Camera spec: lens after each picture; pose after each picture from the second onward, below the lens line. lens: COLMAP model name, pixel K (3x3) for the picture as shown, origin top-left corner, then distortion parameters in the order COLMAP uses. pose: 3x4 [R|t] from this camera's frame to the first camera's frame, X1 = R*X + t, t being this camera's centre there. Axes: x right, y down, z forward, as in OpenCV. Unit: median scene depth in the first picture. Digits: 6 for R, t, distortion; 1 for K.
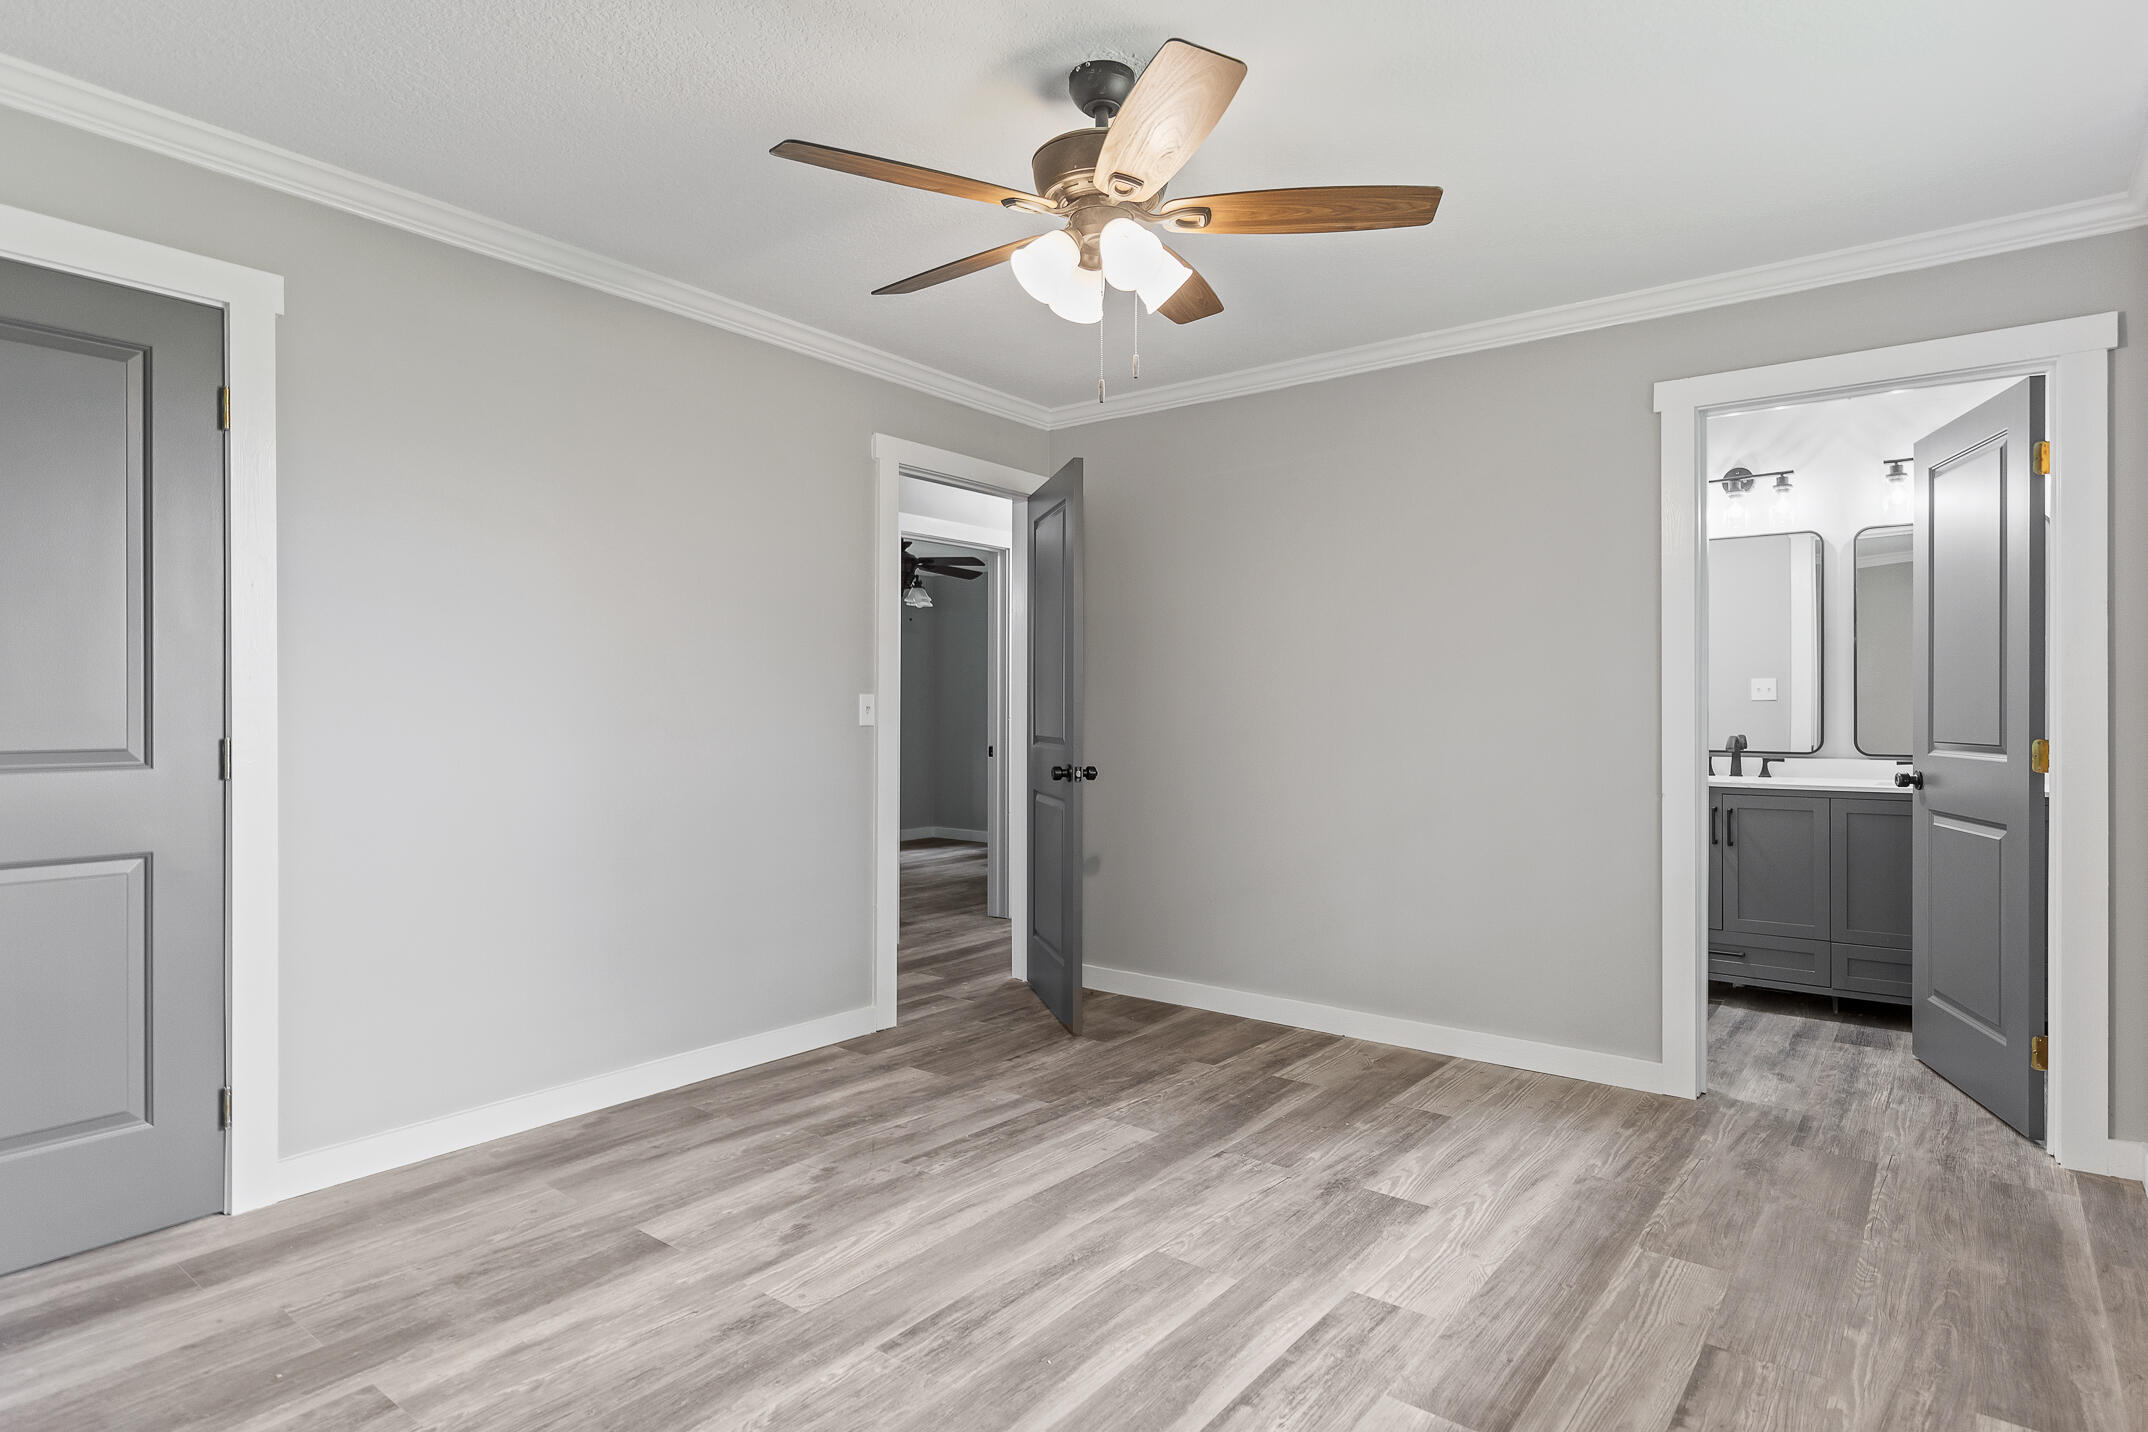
lens RADIAL K [[1185.1, 0, 1074.5], [0, 1185.1, 711.5], [0, 0, 1]] dist [-0.002125, -0.000265]
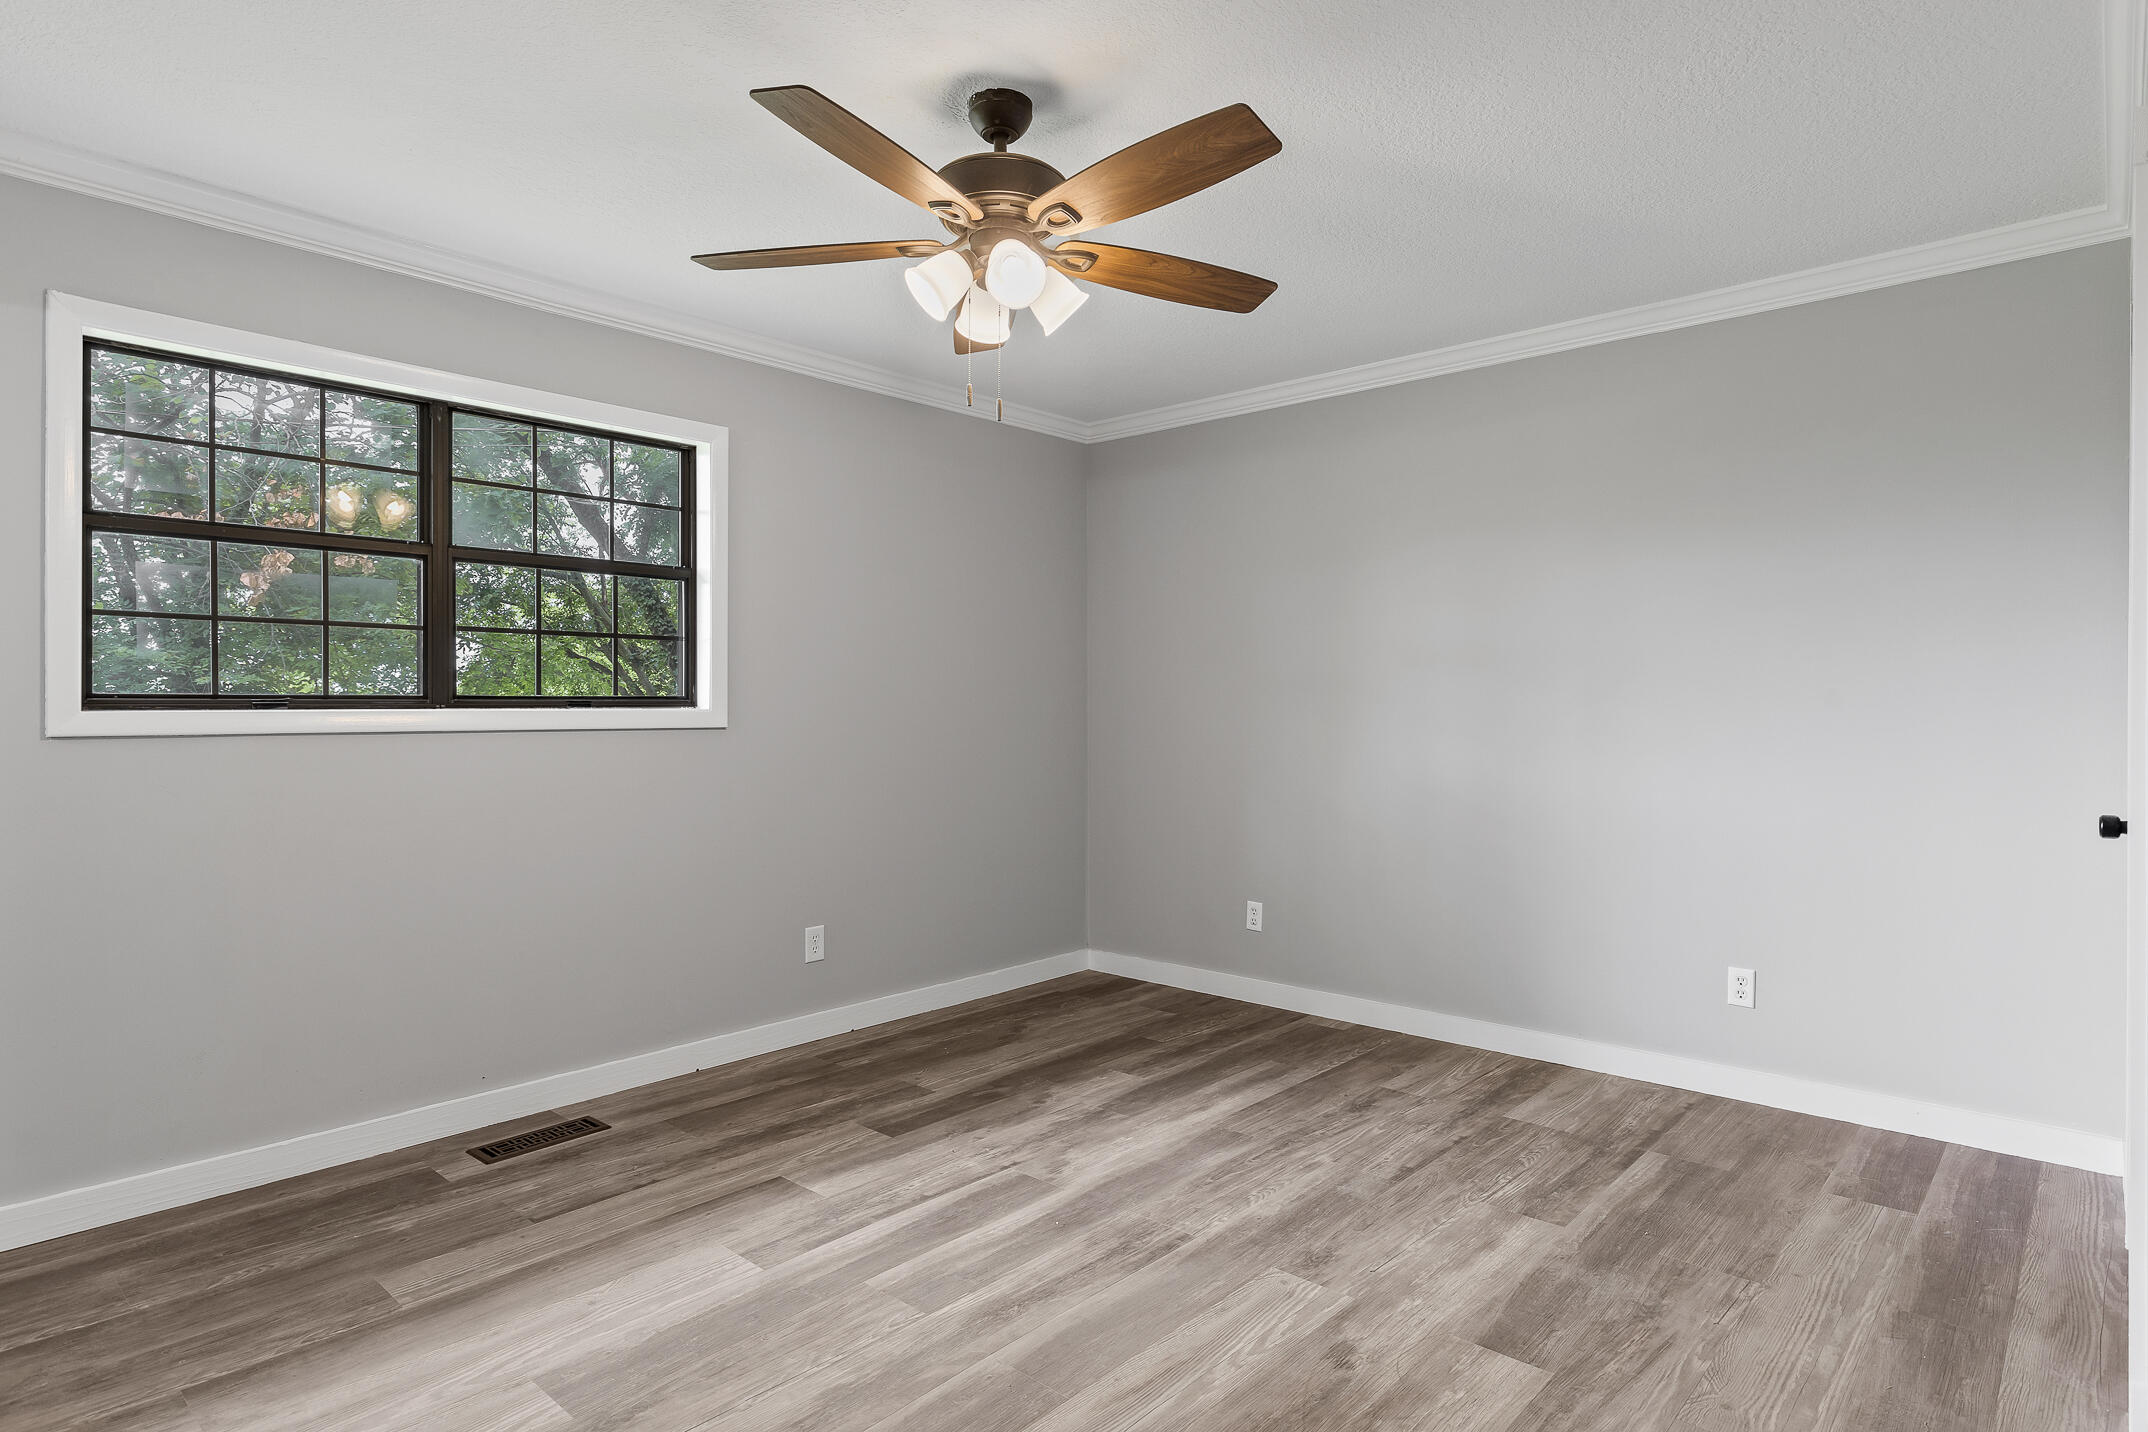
lens RADIAL K [[1185.1, 0, 1075.6], [0, 1185.1, 709.9], [0, 0, 1]] dist [-0.002125, -0.000265]
pose [[-0.997393, -0.003922, 0.072061, -0.120830], [-0.003274, 0.999953, 0.009114, -0.023412], [-0.072093, 0.008855, -0.997359, 2.087082]]
